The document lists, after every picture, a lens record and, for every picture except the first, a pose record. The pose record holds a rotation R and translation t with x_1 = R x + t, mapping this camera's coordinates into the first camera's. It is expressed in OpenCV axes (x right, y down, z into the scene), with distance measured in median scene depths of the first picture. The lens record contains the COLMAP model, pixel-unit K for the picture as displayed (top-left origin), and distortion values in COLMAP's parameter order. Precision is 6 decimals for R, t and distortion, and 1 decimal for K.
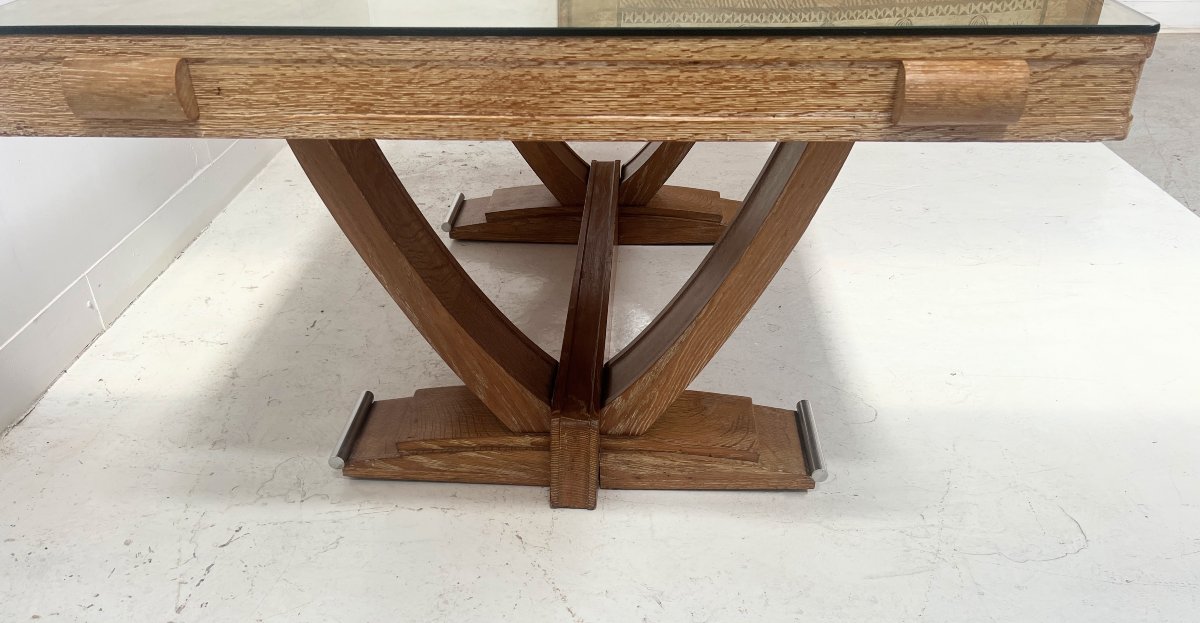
lens RADIAL K [[1091.3, 0, 600.4], [0, 1091.3, 311.5], [0, 0, 1]] dist [-0.019568, 0.000000]
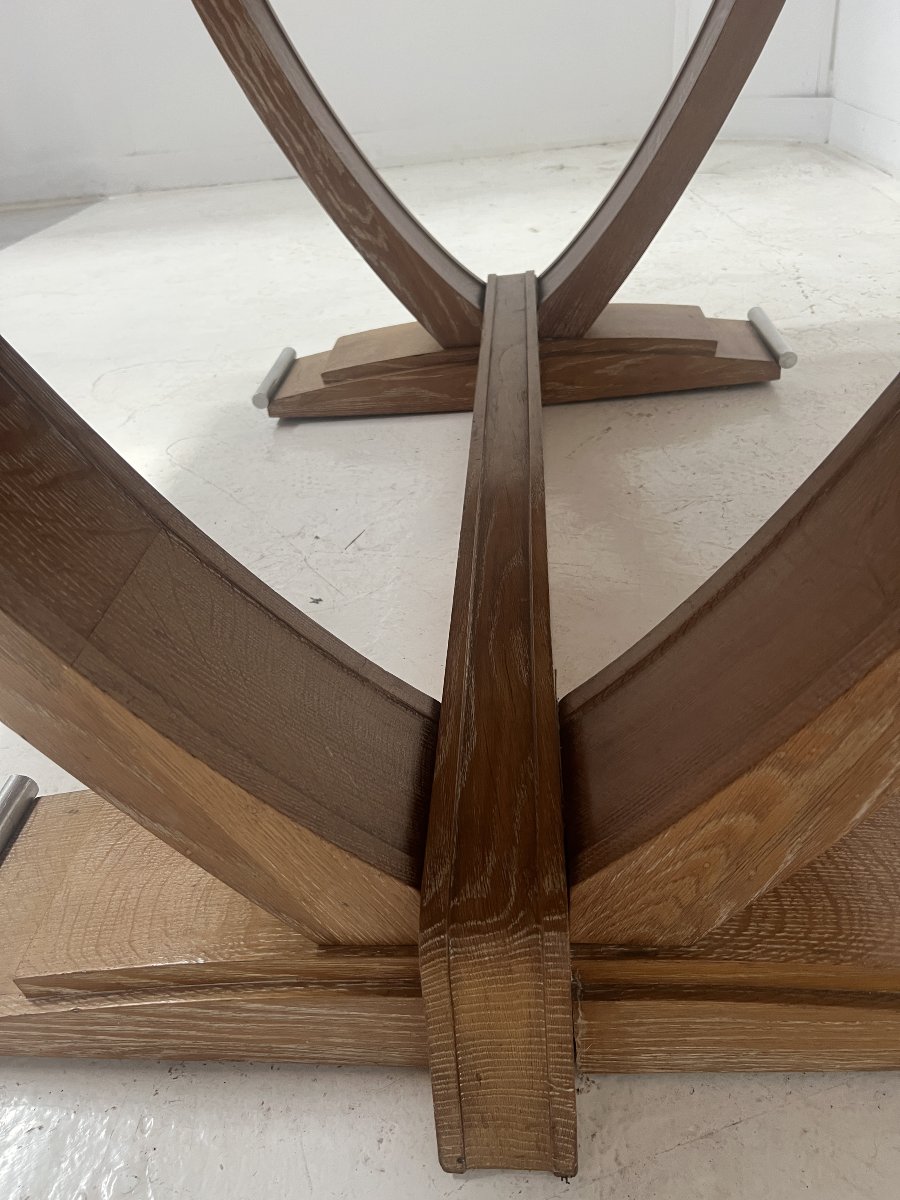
lens RADIAL K [[889.2, 0, 450.1], [0, 889.2, 601.8], [0, 0, 1]] dist [0.030514, -0.023455]
pose [[0.994569, -0.074406, -0.072770, -0.010076], [0.083020, 0.988857, 0.123572, -0.030172], [0.062765, -0.128943, 0.989664, 0.740823]]
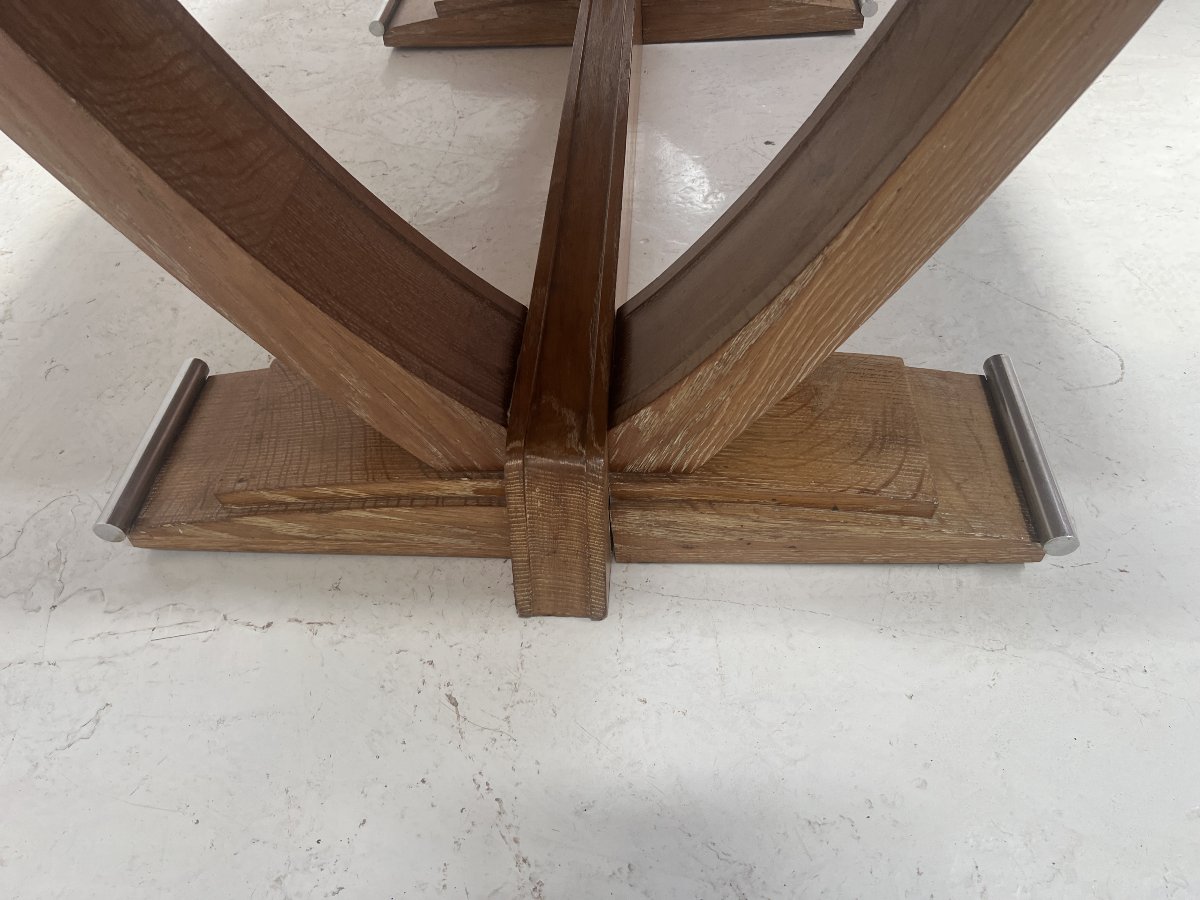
lens RADIAL K [[1110.5, 0, 583.4], [0, 1110.5, 456.7], [0, 0, 1]] dist [-0.013426, -0.021916]
pose [[0.998184, -0.030676, -0.051851, 0.013747], [0.044852, 0.953003, 0.299624, -0.045202], [0.040223, -0.301405, 0.952647, 0.518224]]
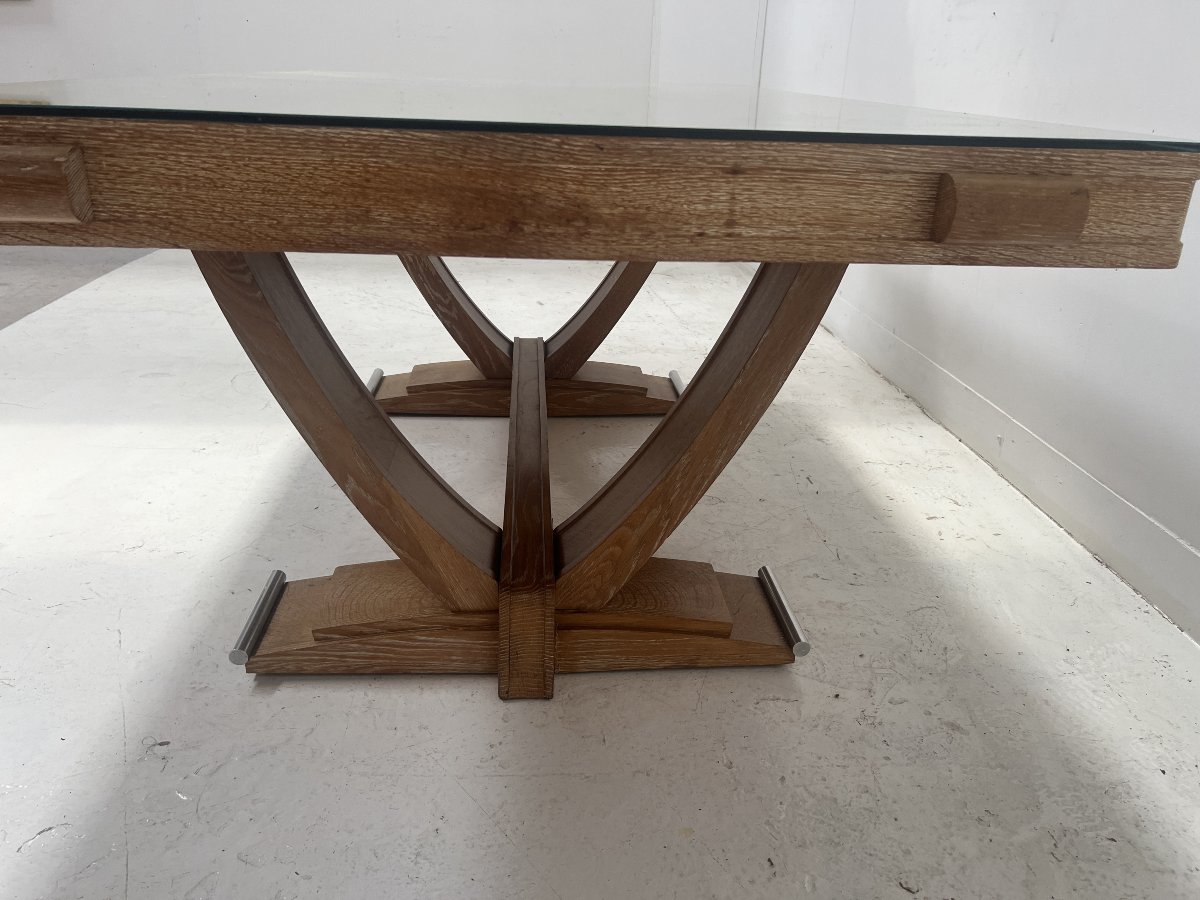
lens RADIAL K [[889.2, 0, 598.7], [0, 889.2, 449.2], [0, 0, 1]] dist [0.030514, -0.023455]
pose [[0.992544, -0.016520, 0.120759, -0.049517], [0.024637, 0.997513, -0.066041, 0.032968], [-0.119368, 0.068523, 0.990483, 0.287772]]
